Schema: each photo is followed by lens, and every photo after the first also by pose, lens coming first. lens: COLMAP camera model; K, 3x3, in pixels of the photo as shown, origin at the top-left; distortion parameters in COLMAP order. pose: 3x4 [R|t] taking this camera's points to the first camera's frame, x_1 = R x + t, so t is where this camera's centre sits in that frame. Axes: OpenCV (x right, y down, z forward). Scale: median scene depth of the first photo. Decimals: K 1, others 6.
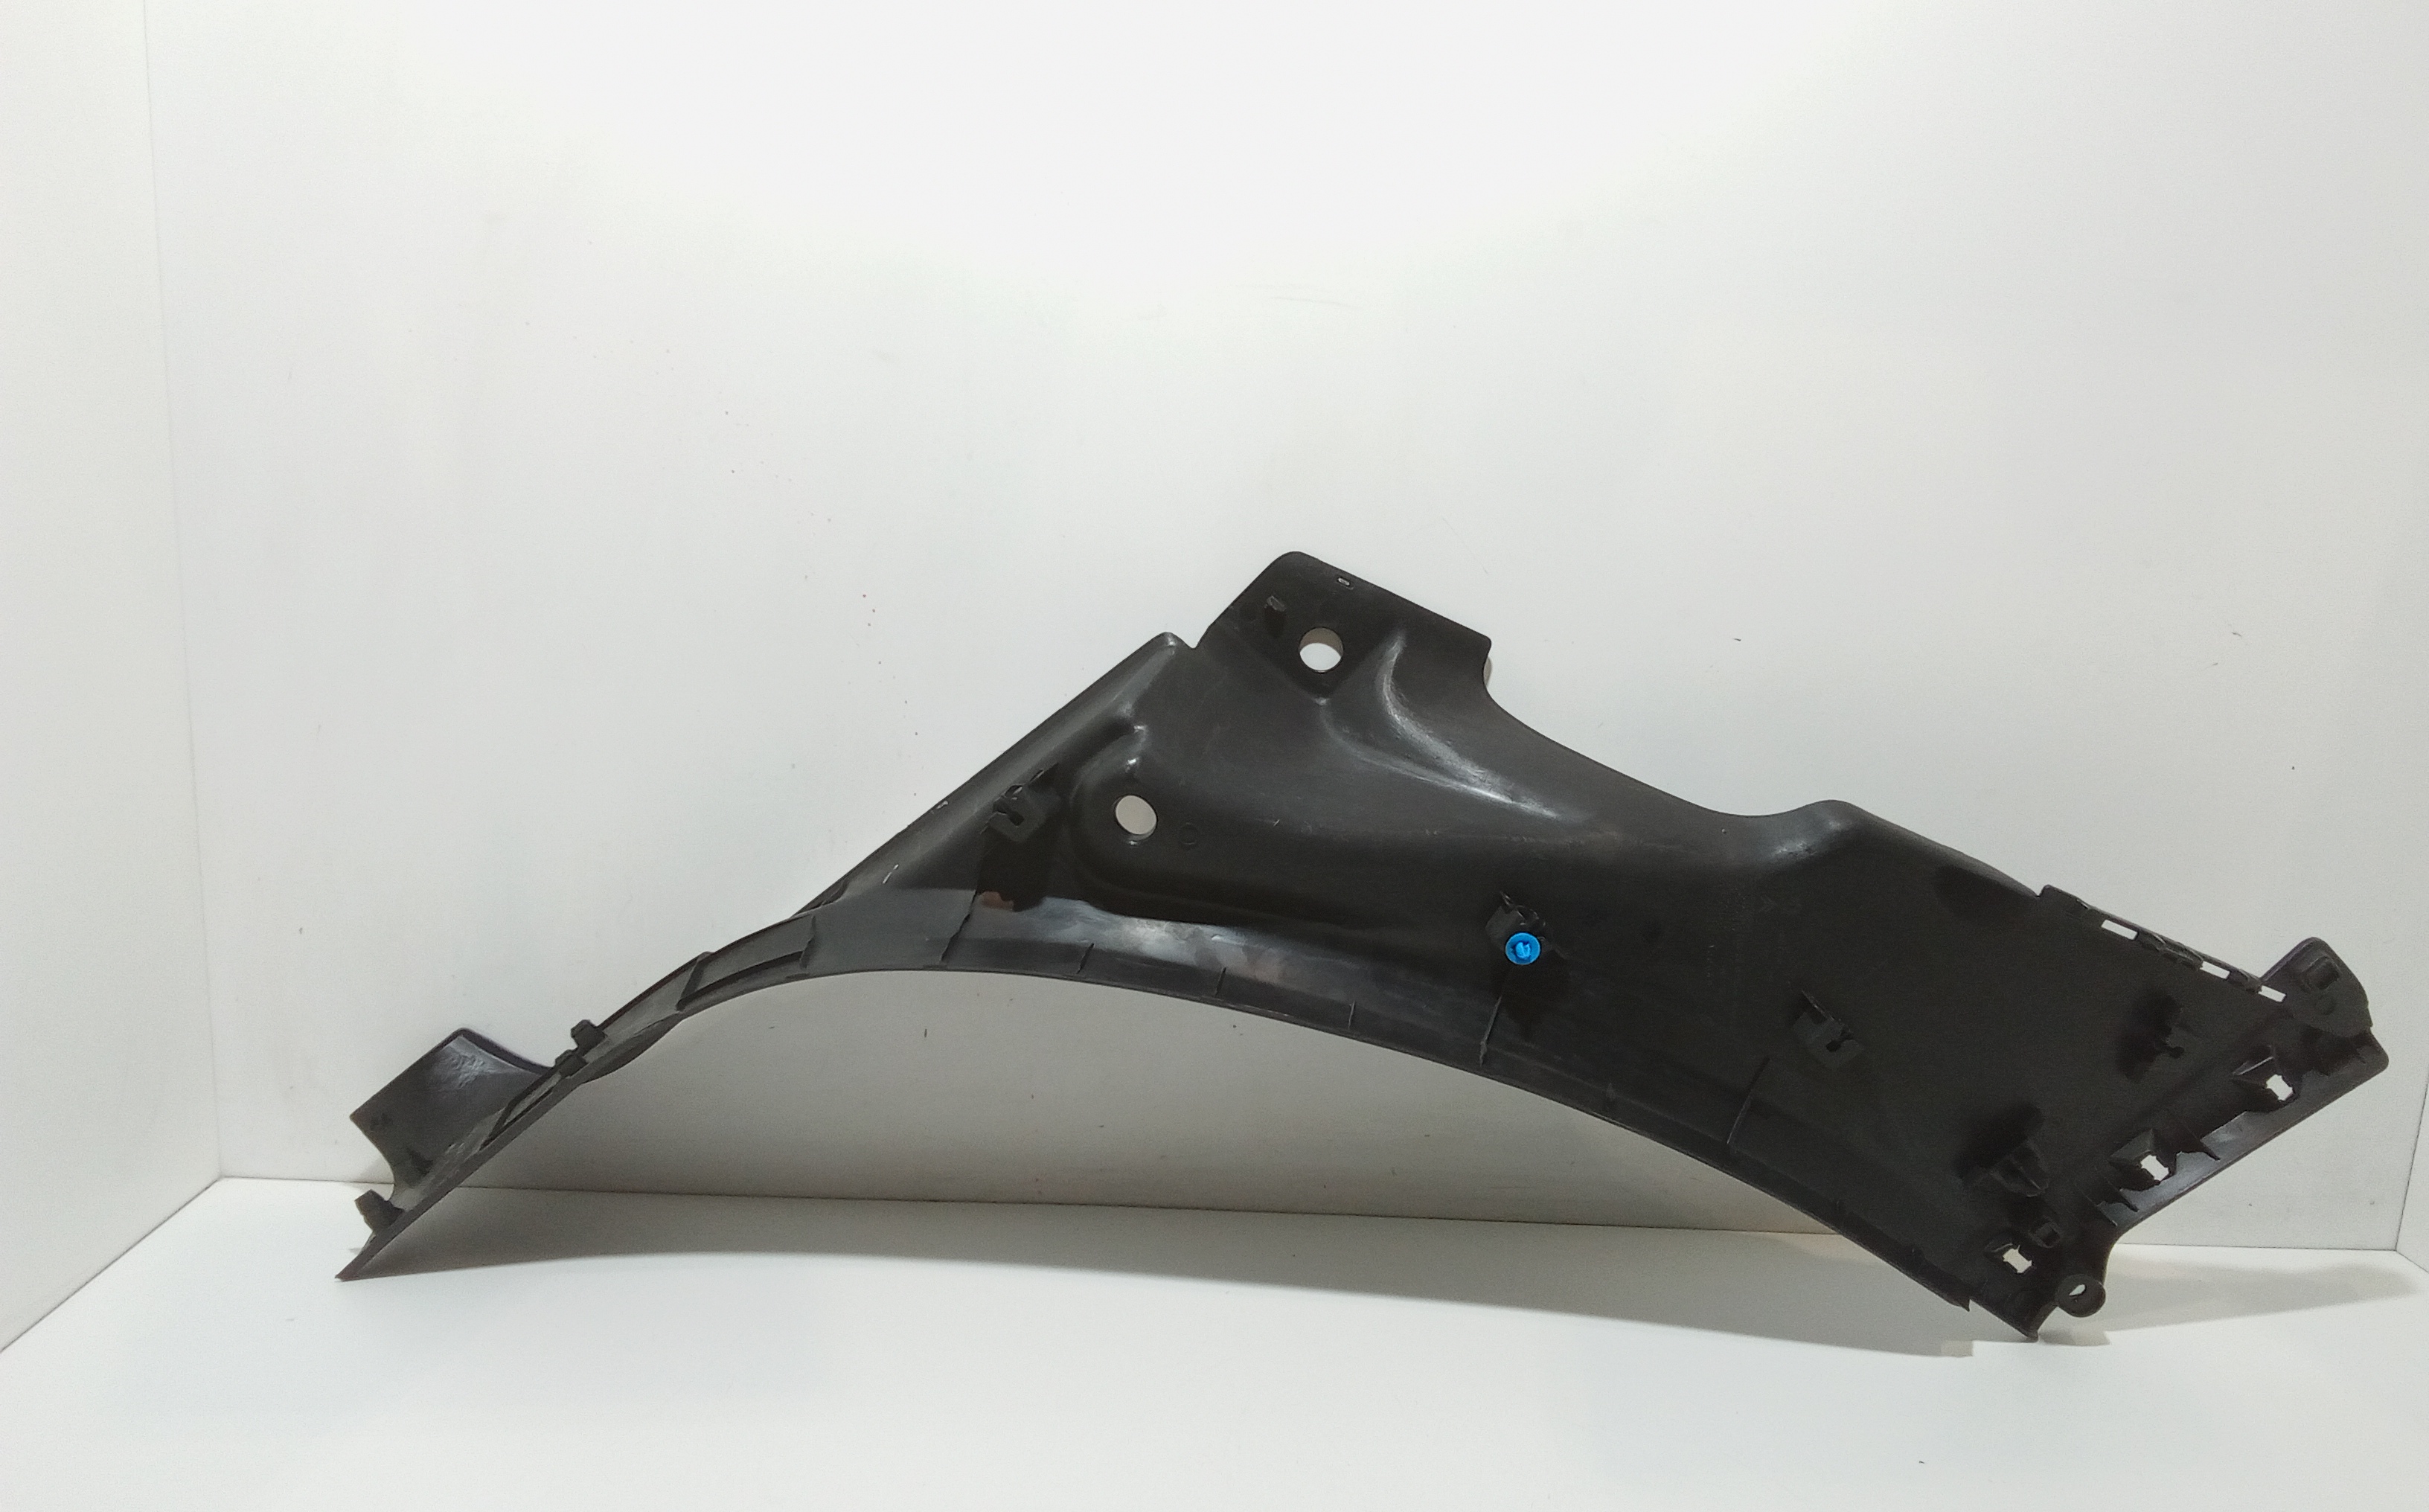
lens RADIAL K [[1667.2, 0, 1214.5], [0, 1667.2, 756.0], [0, 0, 1]] dist [0.049154, -0.044996]
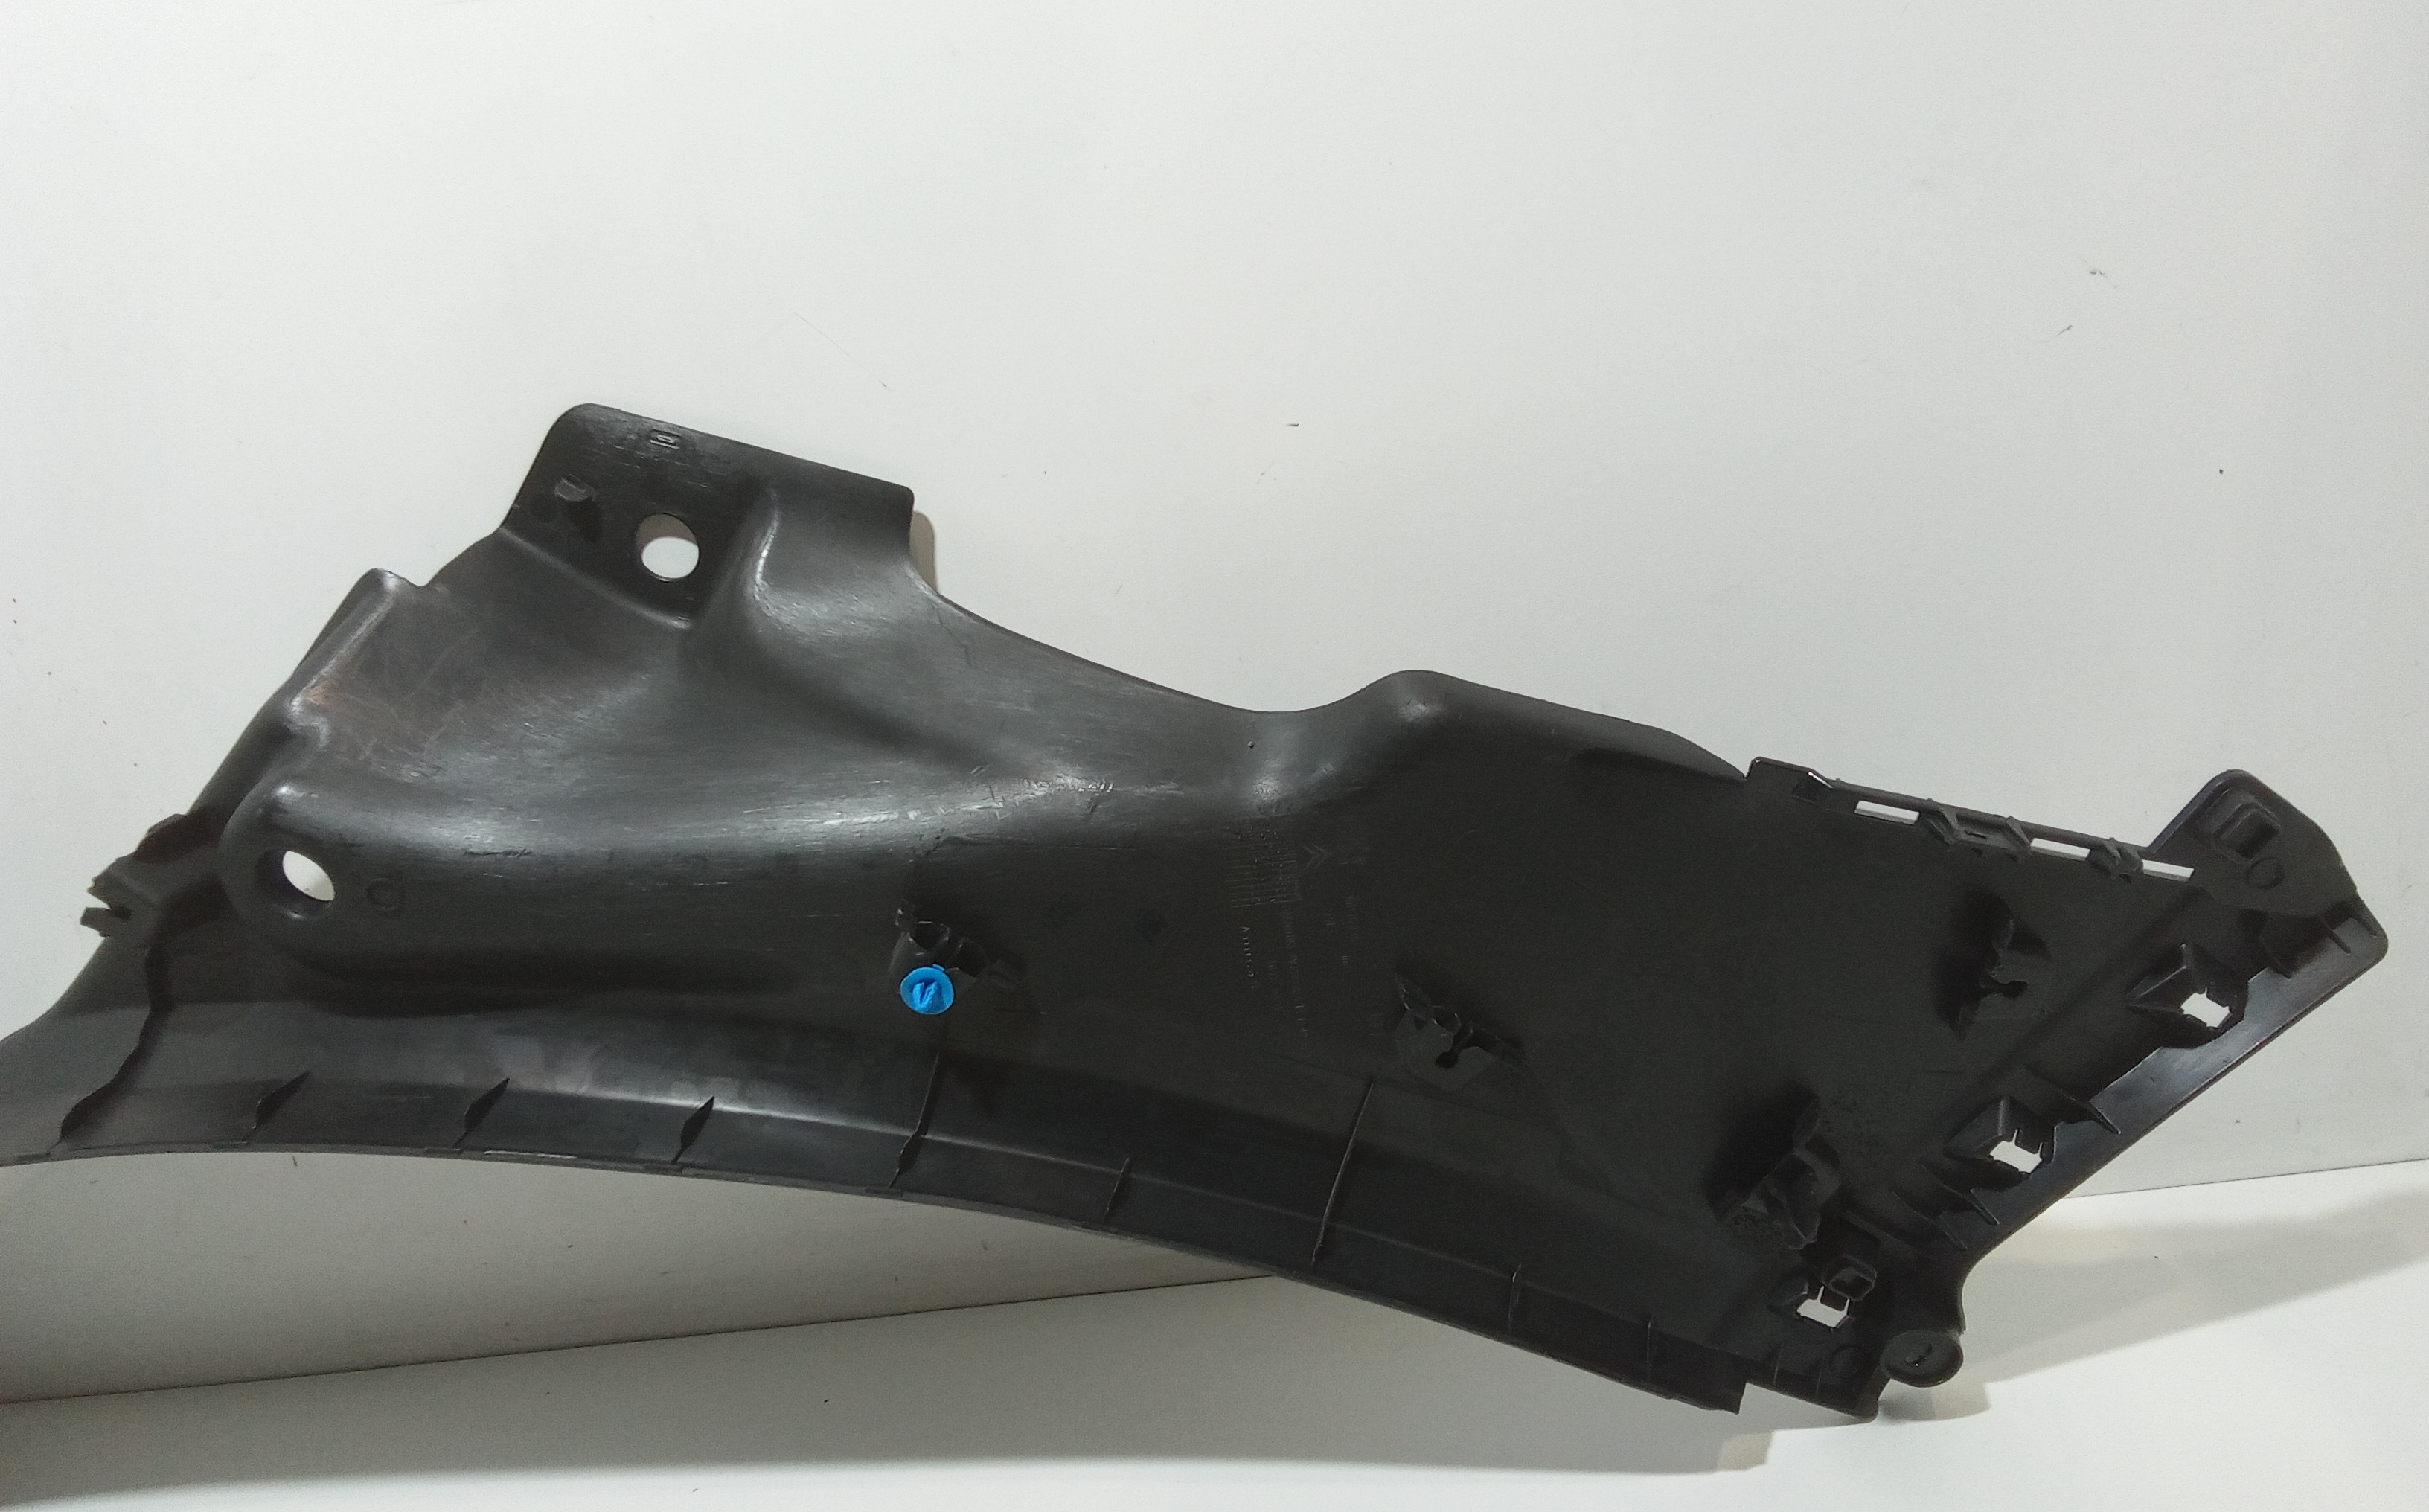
lens RADIAL K [[1667.2, 0, 1214.5], [0, 1667.2, 756.0], [0, 0, 1]] dist [0.049154, -0.044996]
pose [[0.982635, -0.156559, -0.099588, 0.352087], [0.167986, 0.978562, 0.119151, -0.027368], [0.078799, -0.133811, 0.987869, 0.378480]]
